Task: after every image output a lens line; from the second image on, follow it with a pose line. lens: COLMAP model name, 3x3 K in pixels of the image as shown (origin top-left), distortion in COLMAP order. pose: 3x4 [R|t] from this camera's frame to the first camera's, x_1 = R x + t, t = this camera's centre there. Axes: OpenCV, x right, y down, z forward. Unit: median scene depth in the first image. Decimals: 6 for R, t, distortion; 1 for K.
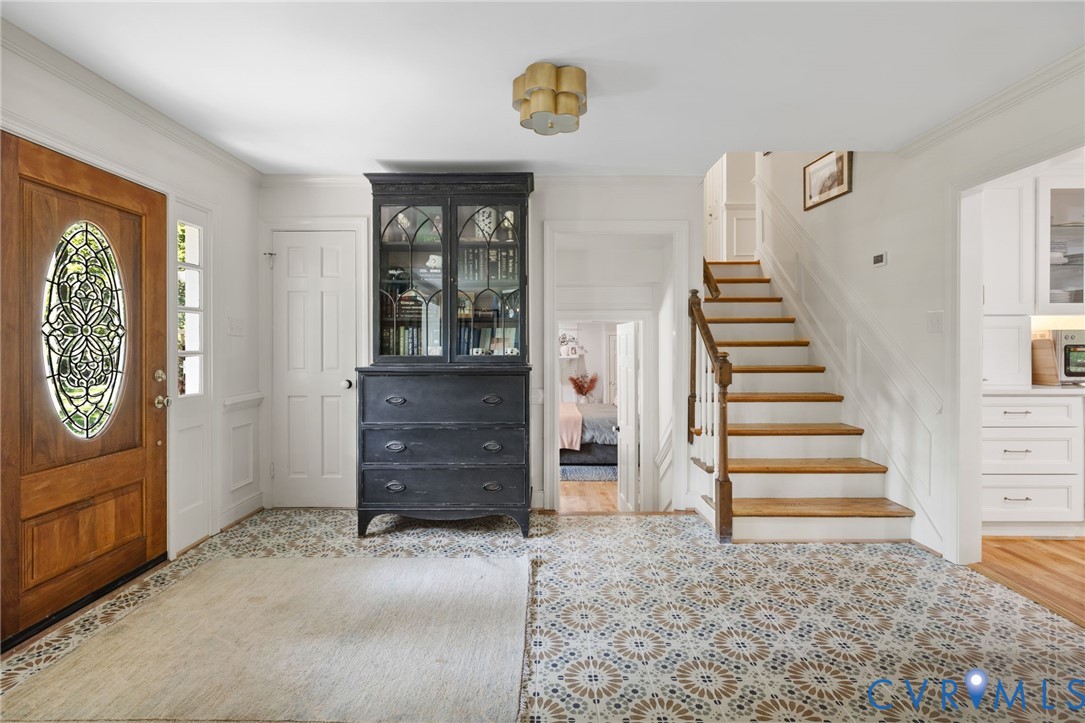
lens RADIAL K [[470.6, 0, 540.7], [0, 470.6, 346.6], [0, 0, 1]] dist [-0.000658, 0.000249]
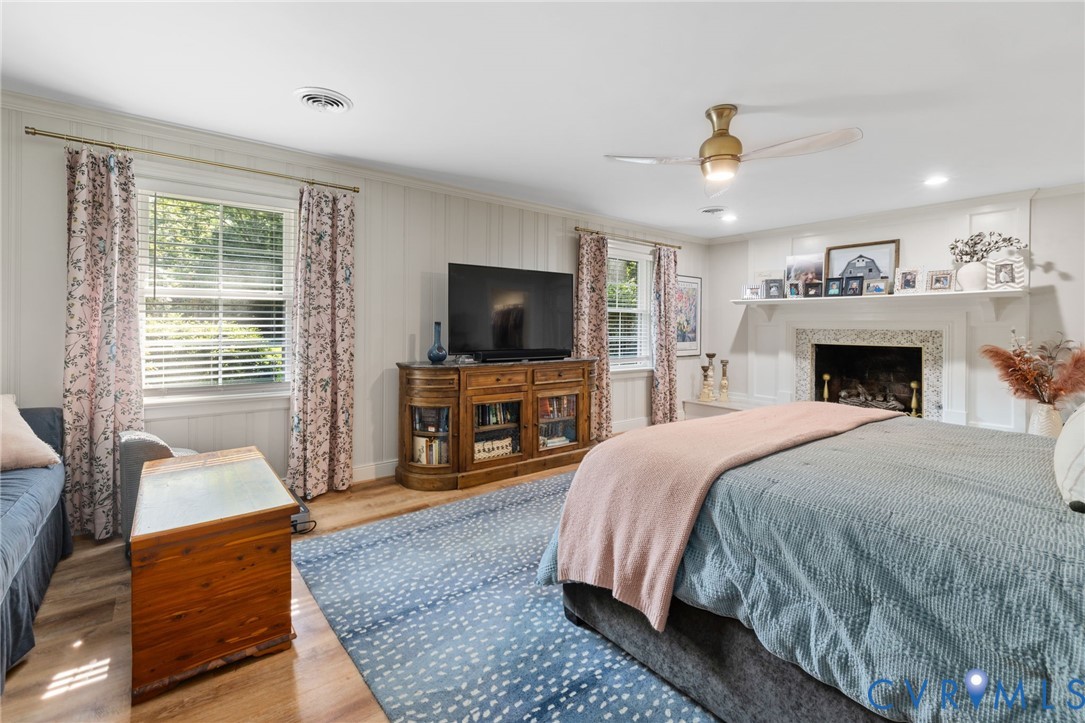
lens RADIAL K [[470.6, 0, 540.7], [0, 470.6, 346.6], [0, 0, 1]] dist [-0.000658, 0.000249]
pose [[0.634921, 0.041270, -0.771474, 0.123837], [-0.008747, 0.998892, 0.046237, 0.050526], [0.772527, -0.022609, 0.634579, 0.496778]]
